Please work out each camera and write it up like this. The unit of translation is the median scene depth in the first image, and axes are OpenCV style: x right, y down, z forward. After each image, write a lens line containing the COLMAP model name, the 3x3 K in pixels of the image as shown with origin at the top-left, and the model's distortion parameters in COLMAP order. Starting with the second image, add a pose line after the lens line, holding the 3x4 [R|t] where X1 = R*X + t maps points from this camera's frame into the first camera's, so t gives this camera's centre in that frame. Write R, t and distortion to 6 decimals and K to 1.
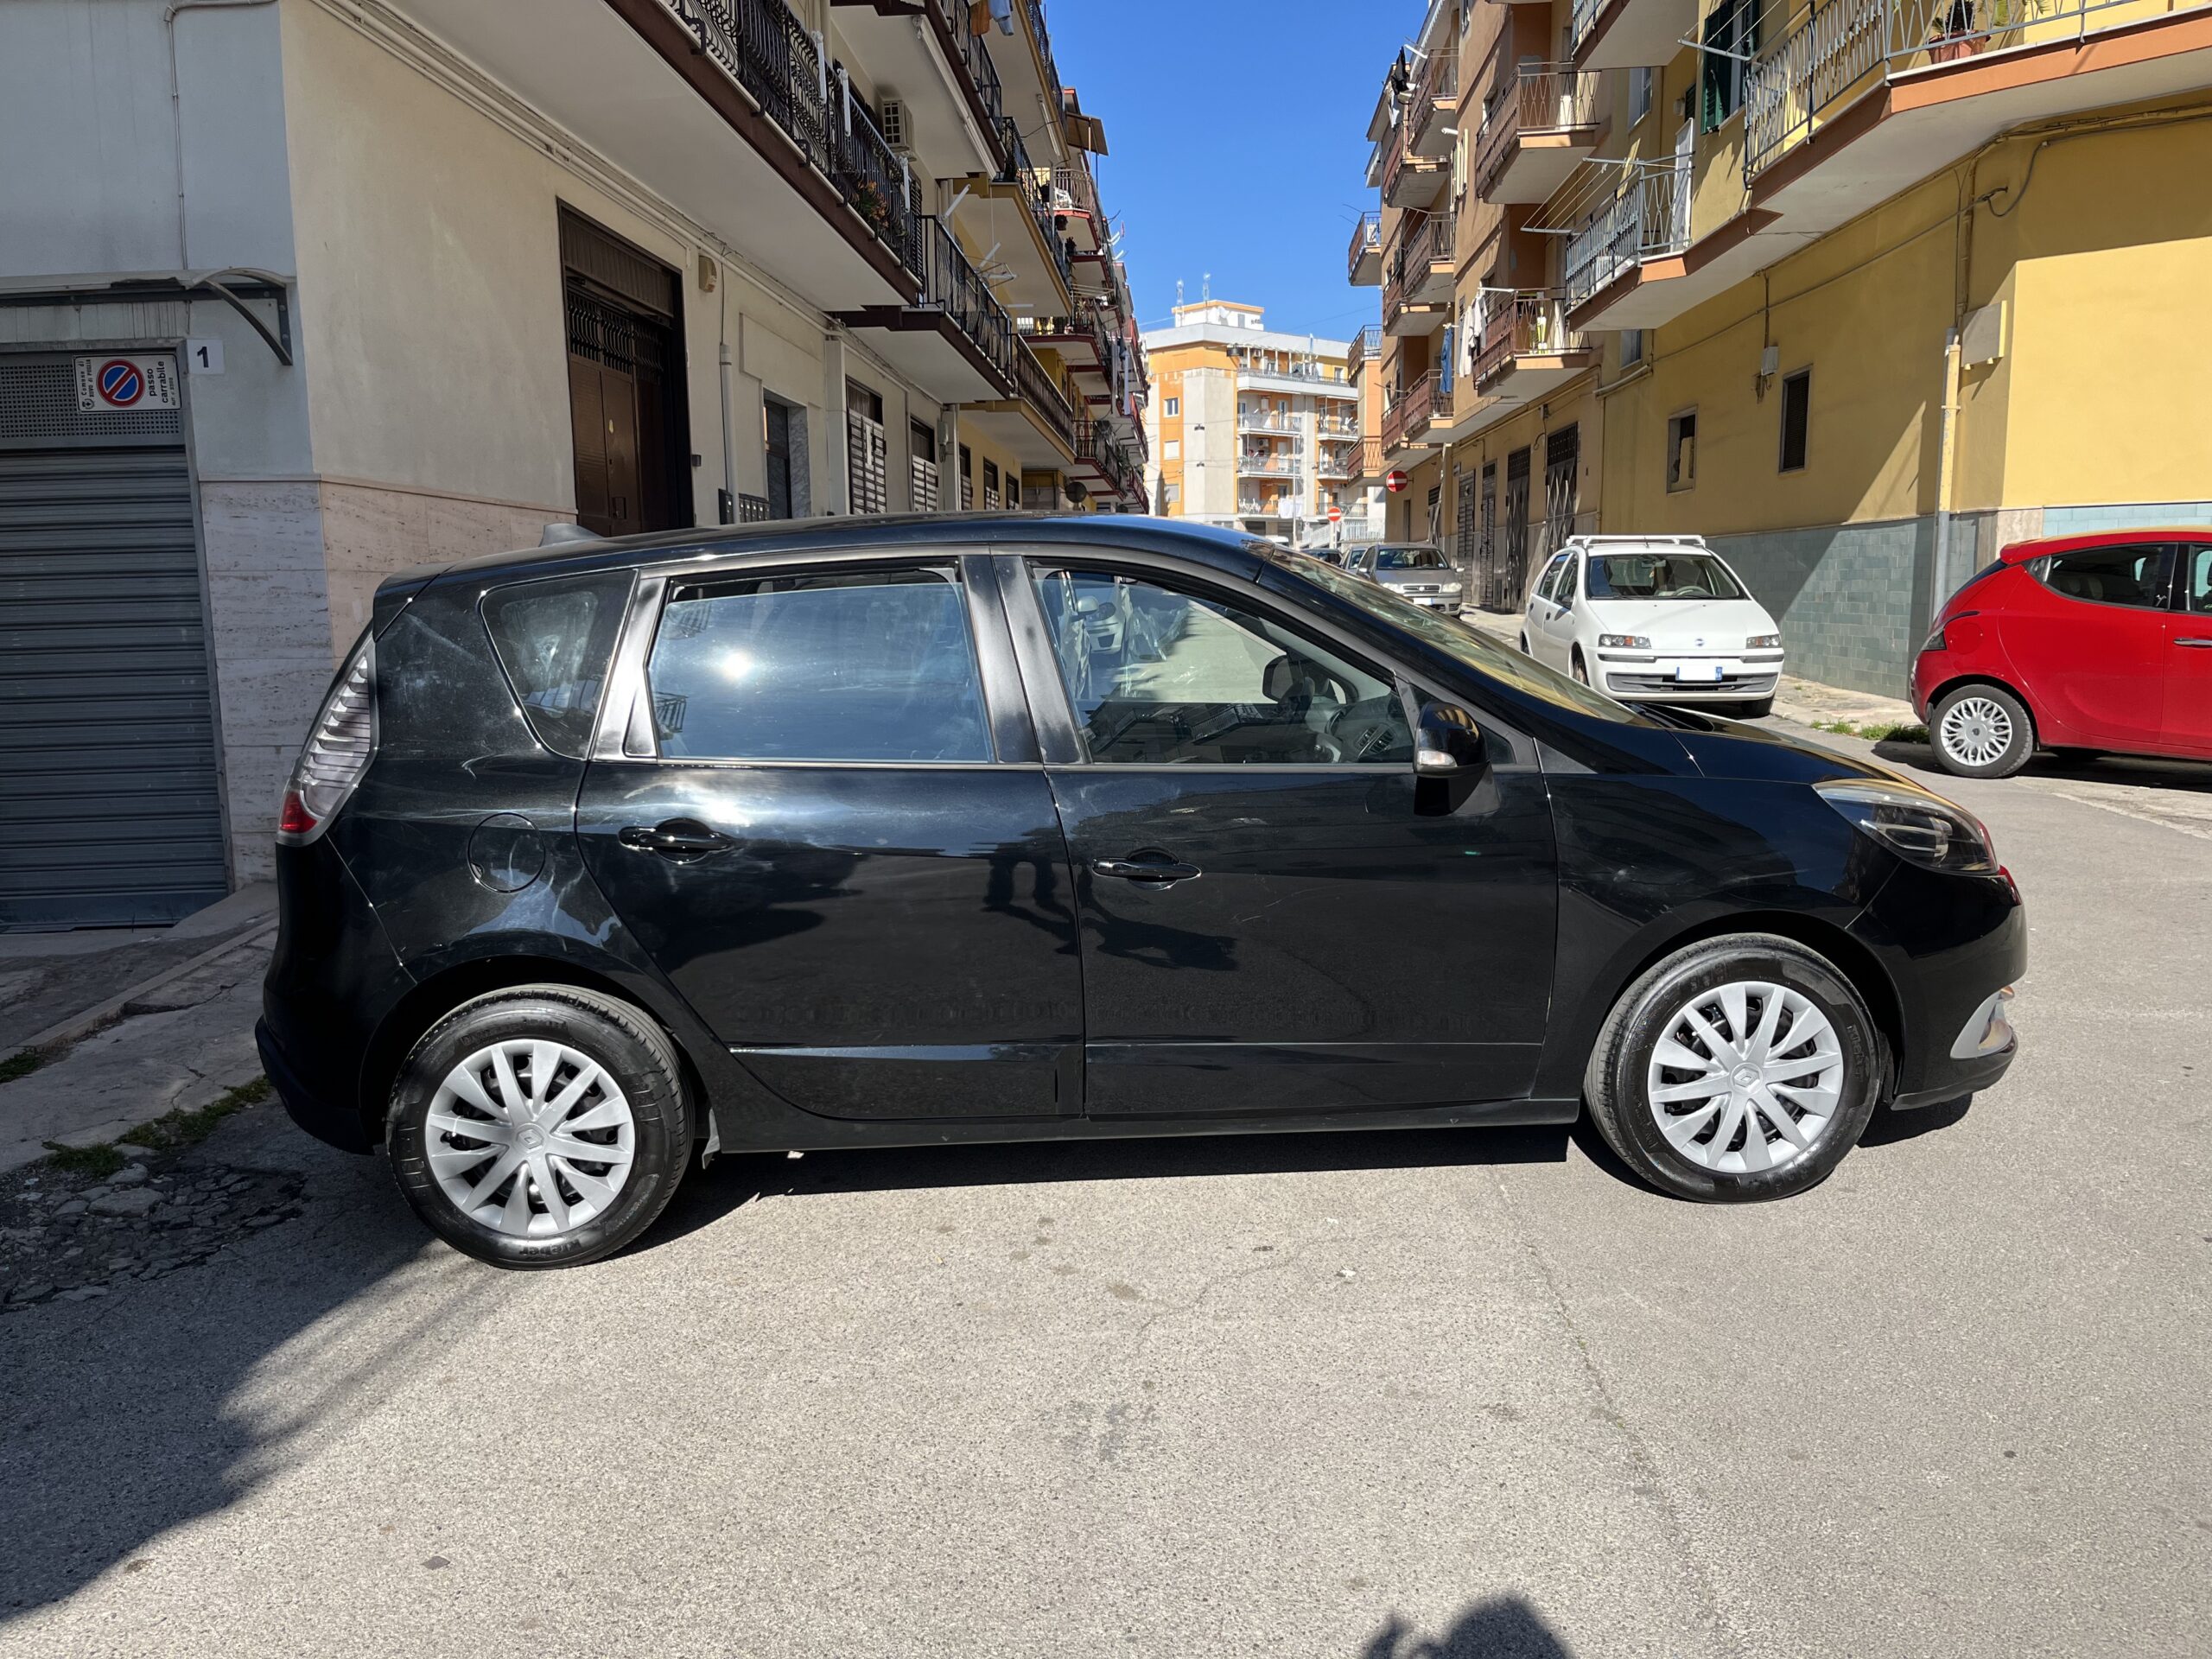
lens RADIAL K [[1681.7, 0, 1095.2], [0, 1681.7, 810.2], [0, 0, 1]] dist [0.089078, -0.122965]
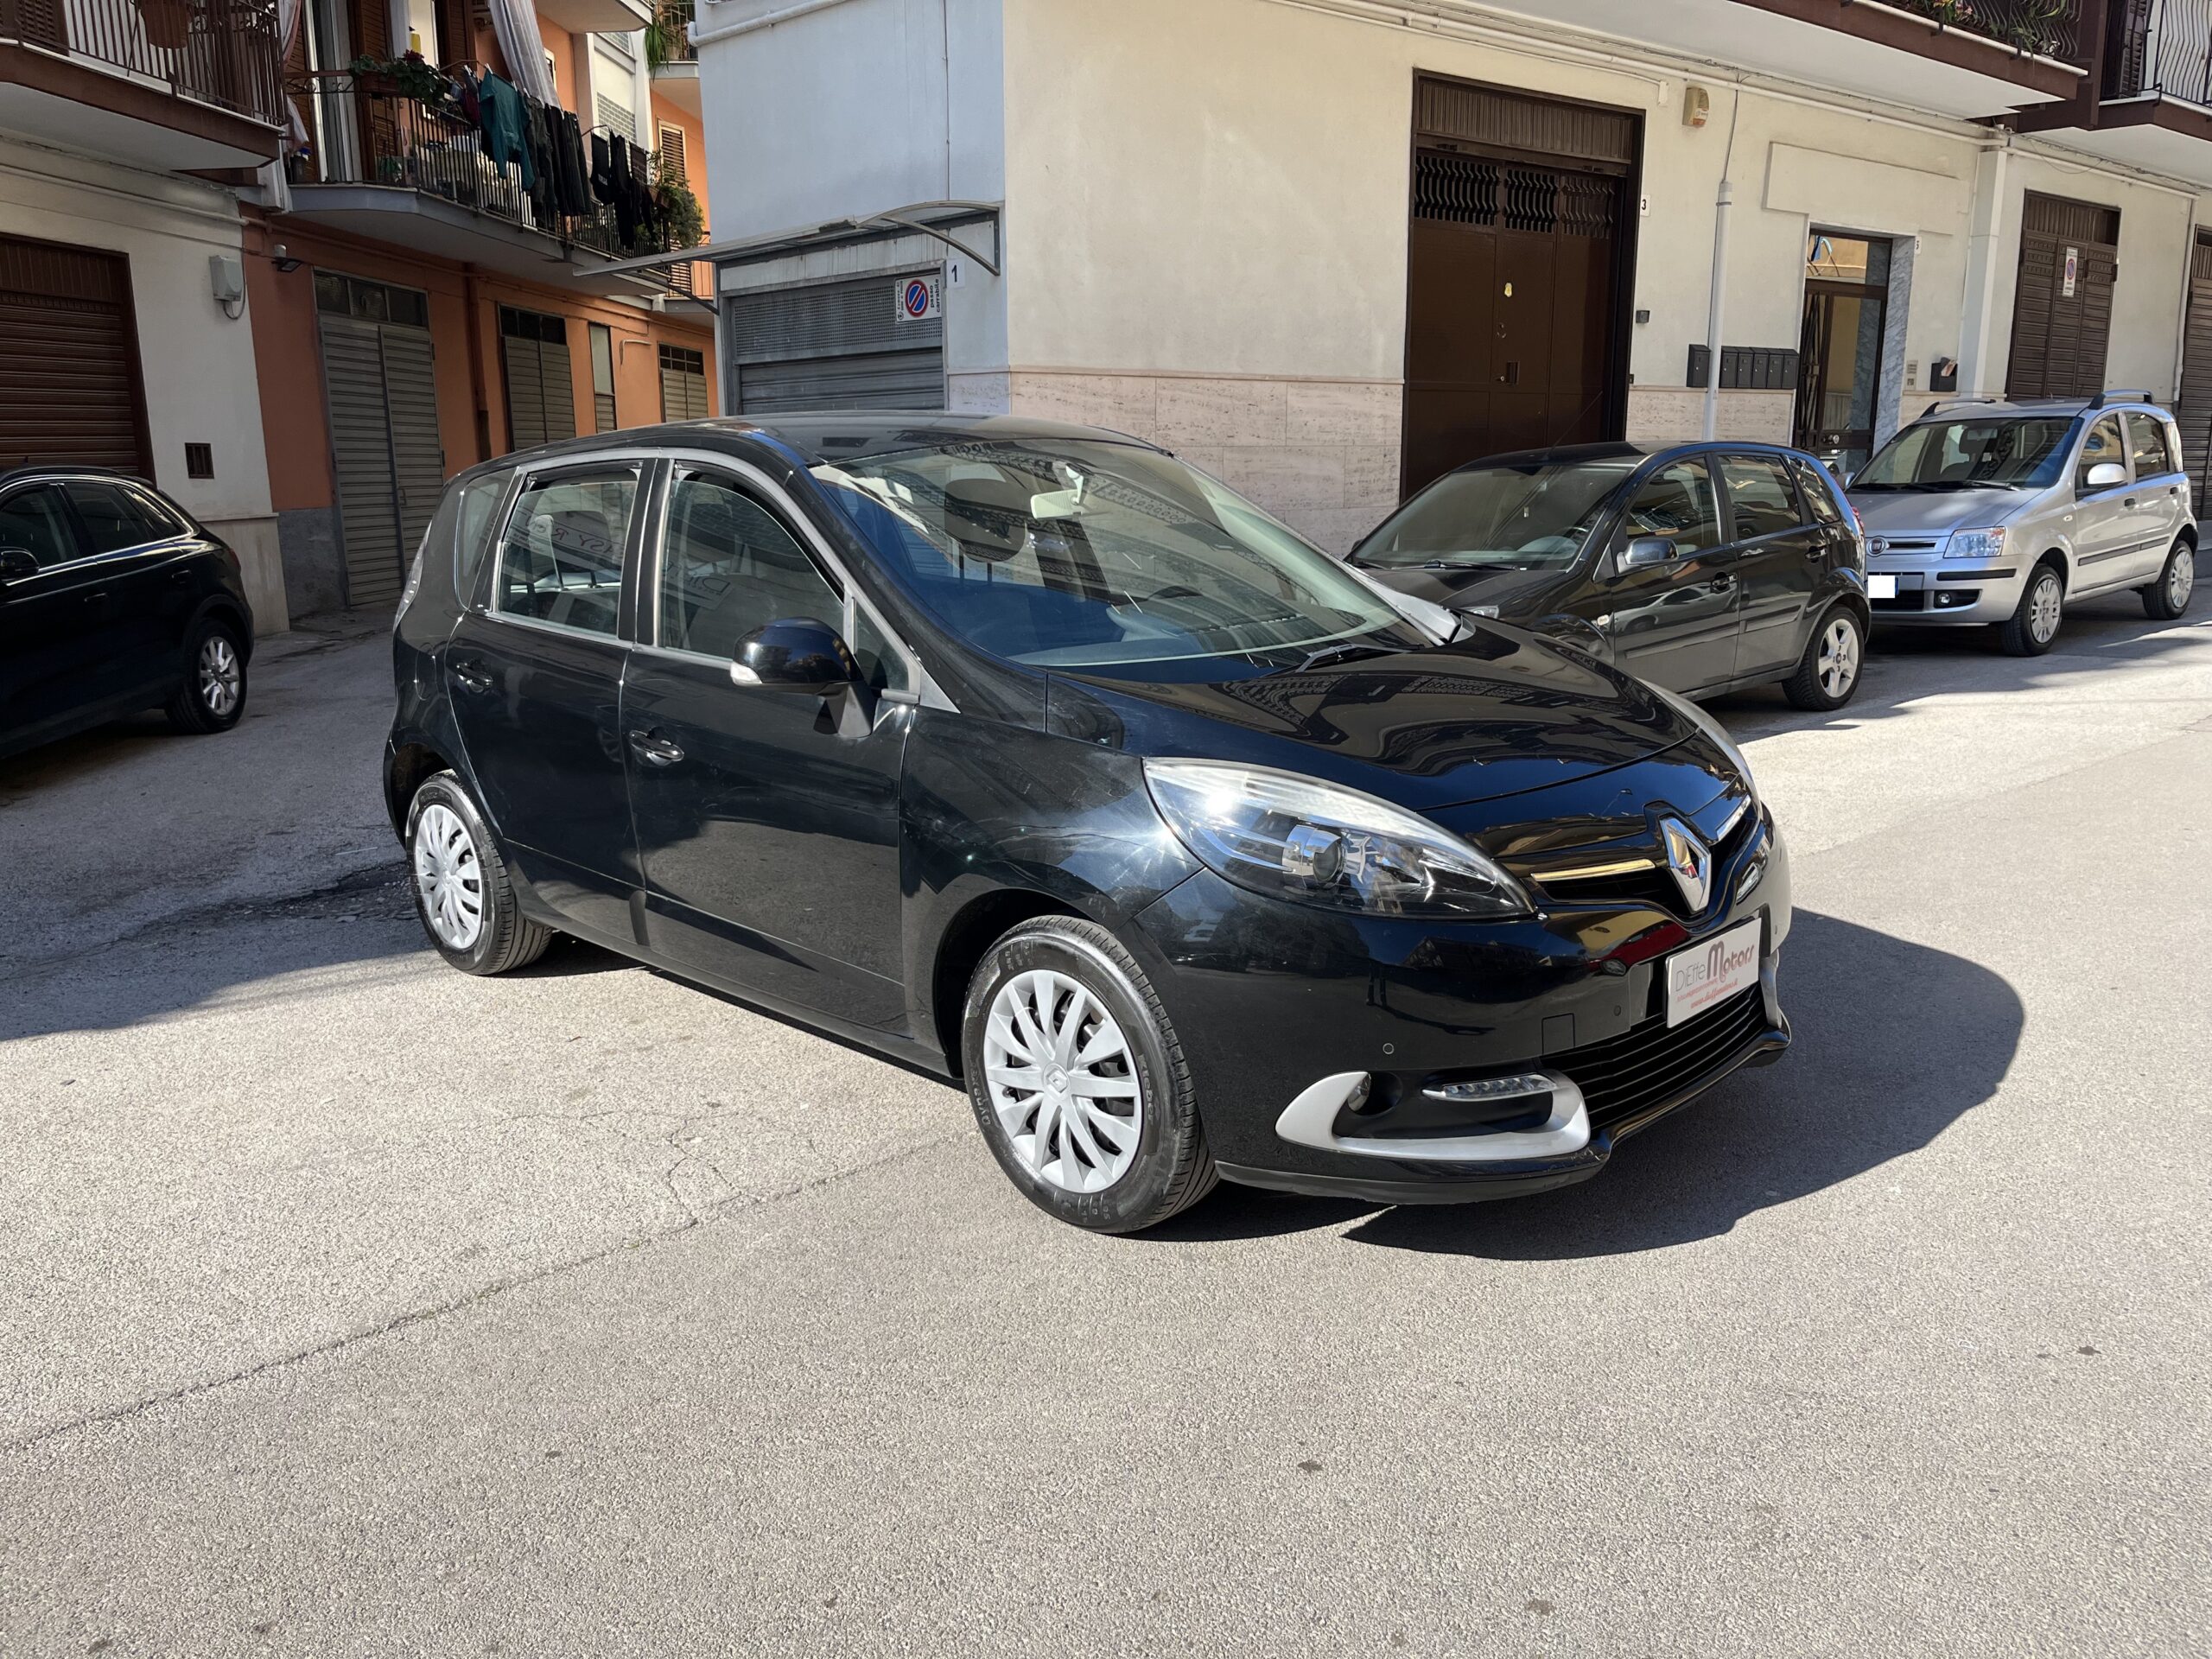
lens RADIAL K [[1673.0, 0, 1076.0], [0, 1673.0, 823.8], [0, 0, 1]] dist [0.041532, -0.050894]
pose [[0.668753, 0.169918, -0.723807, 0.480179], [-0.098773, 0.985209, 0.140023, -0.045537], [0.736894, -0.022149, 0.675645, 0.209938]]
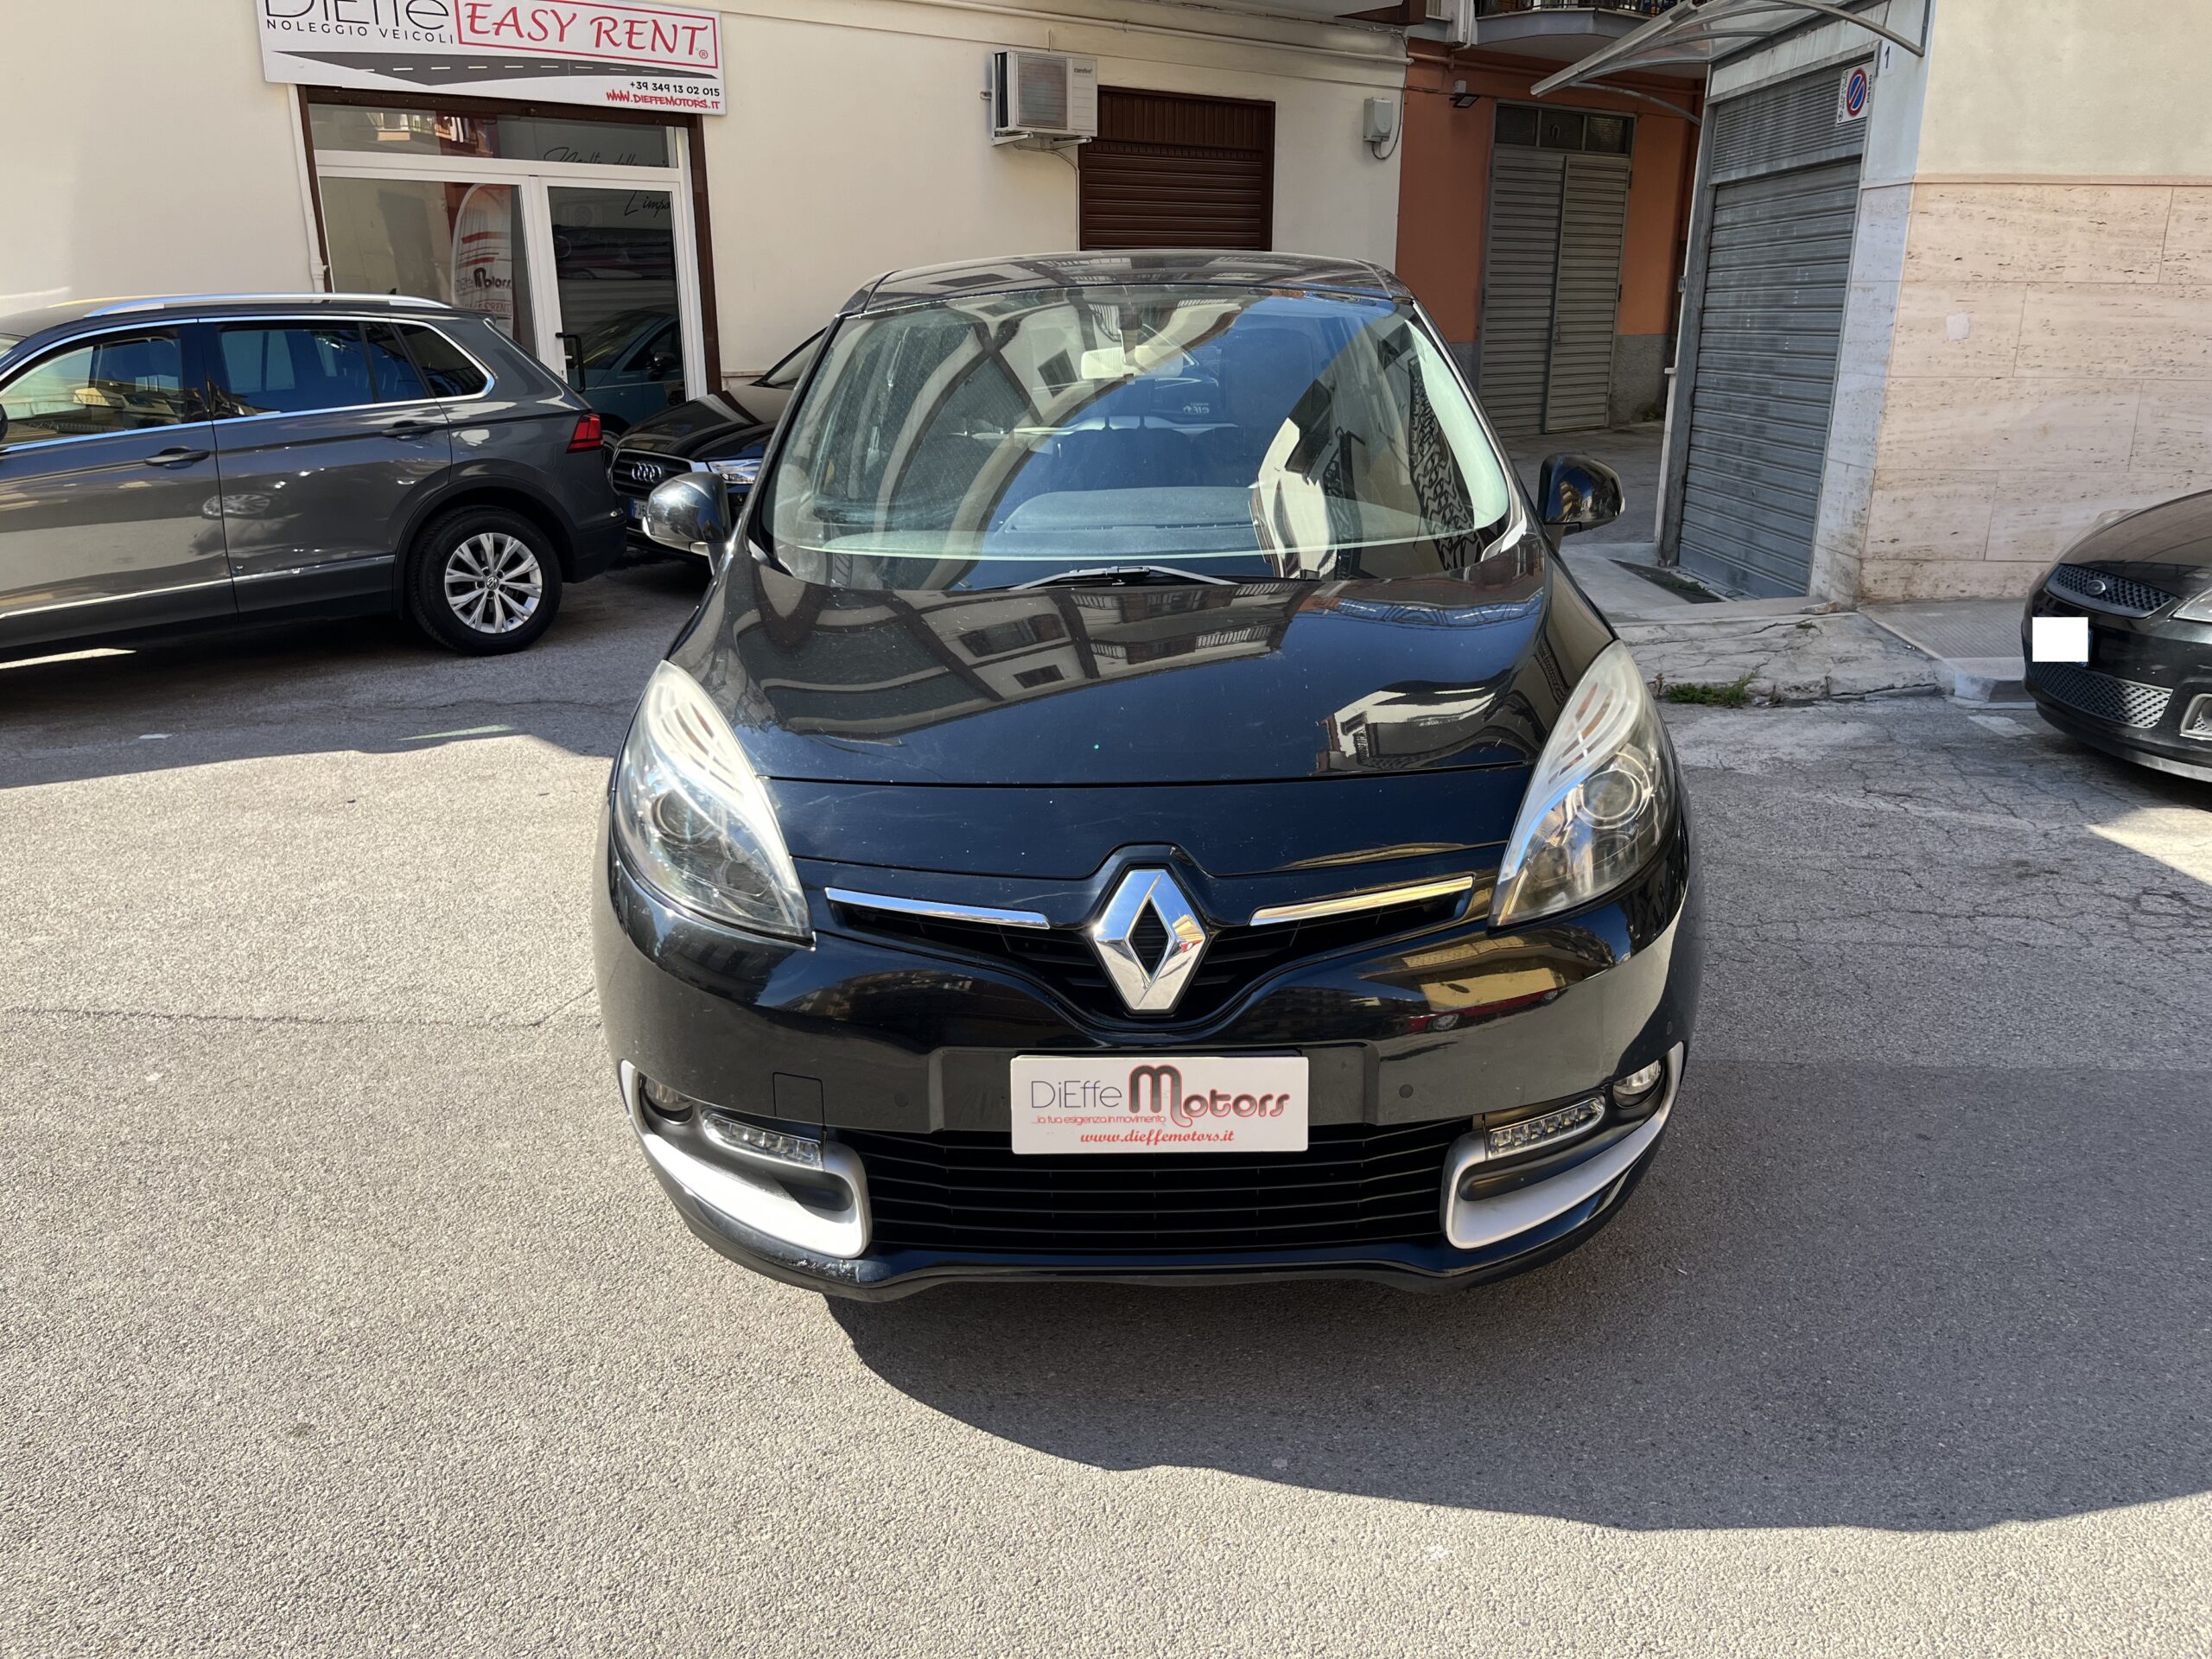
lens RADIAL K [[1647.1, 0, 1106.0], [0, 1647.1, 829.5], [0, 0, 1]] dist [0.079387, -0.122665]
pose [[-0.043520, 0.321186, -0.946016, 0.533698], [-0.127086, 0.937440, 0.324121, -0.095949], [0.990936, 0.134331, 0.000021, 0.581467]]
